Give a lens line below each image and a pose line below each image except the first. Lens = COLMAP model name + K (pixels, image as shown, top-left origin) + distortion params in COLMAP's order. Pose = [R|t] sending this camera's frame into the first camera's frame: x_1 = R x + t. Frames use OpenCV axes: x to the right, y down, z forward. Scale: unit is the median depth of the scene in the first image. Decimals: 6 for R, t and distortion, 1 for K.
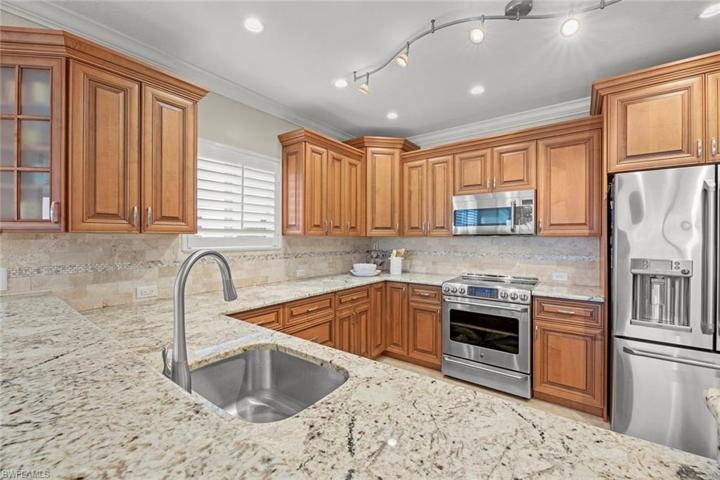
lens RADIAL K [[292.2, 0, 358.9], [0, 292.2, 237.6], [0, 0, 1]] dist [-0.000292, -0.001141]
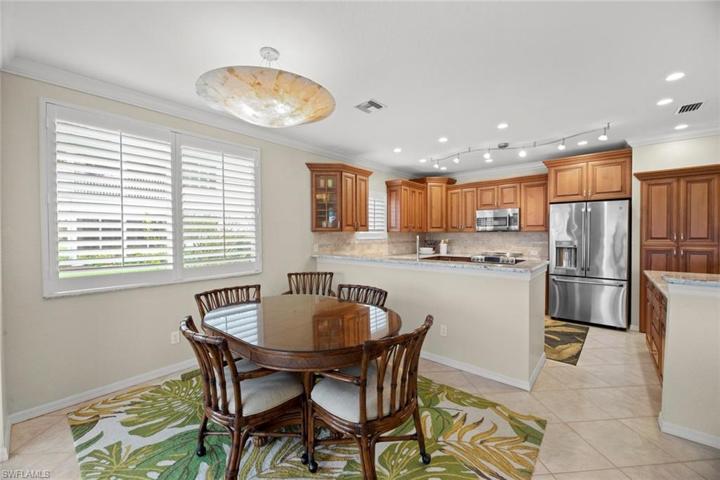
lens RADIAL K [[292.2, 0, 357.9], [0, 292.2, 236.8], [0, 0, 1]] dist [-0.000292, -0.001141]
pose [[0.997868, -0.006238, -0.064973, -0.356157], [0.006967, 0.999915, 0.011003, 0.000763], [0.064899, -0.011432, 0.997826, -1.033240]]
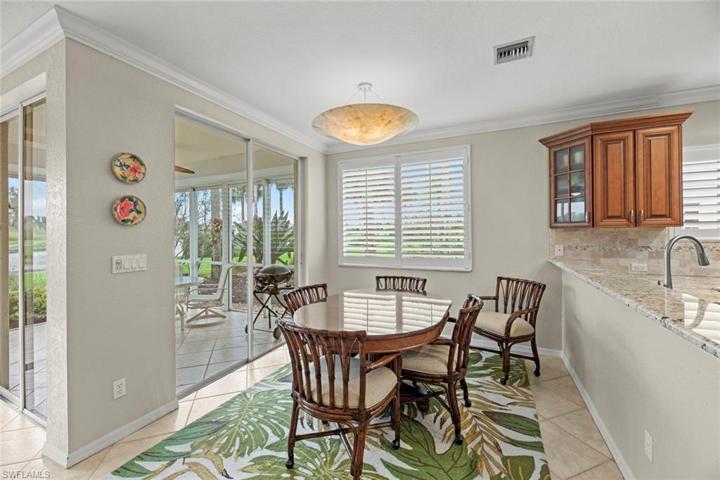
lens RADIAL K [[292.2, 0, 359.2], [0, 292.2, 232.7], [0, 0, 1]] dist [-0.000292, -0.001141]
pose [[0.219546, -0.012536, -0.975522, 0.281359], [0.004598, 0.999920, -0.011815, 0.017721], [0.975591, -0.001891, 0.219586, -0.493159]]
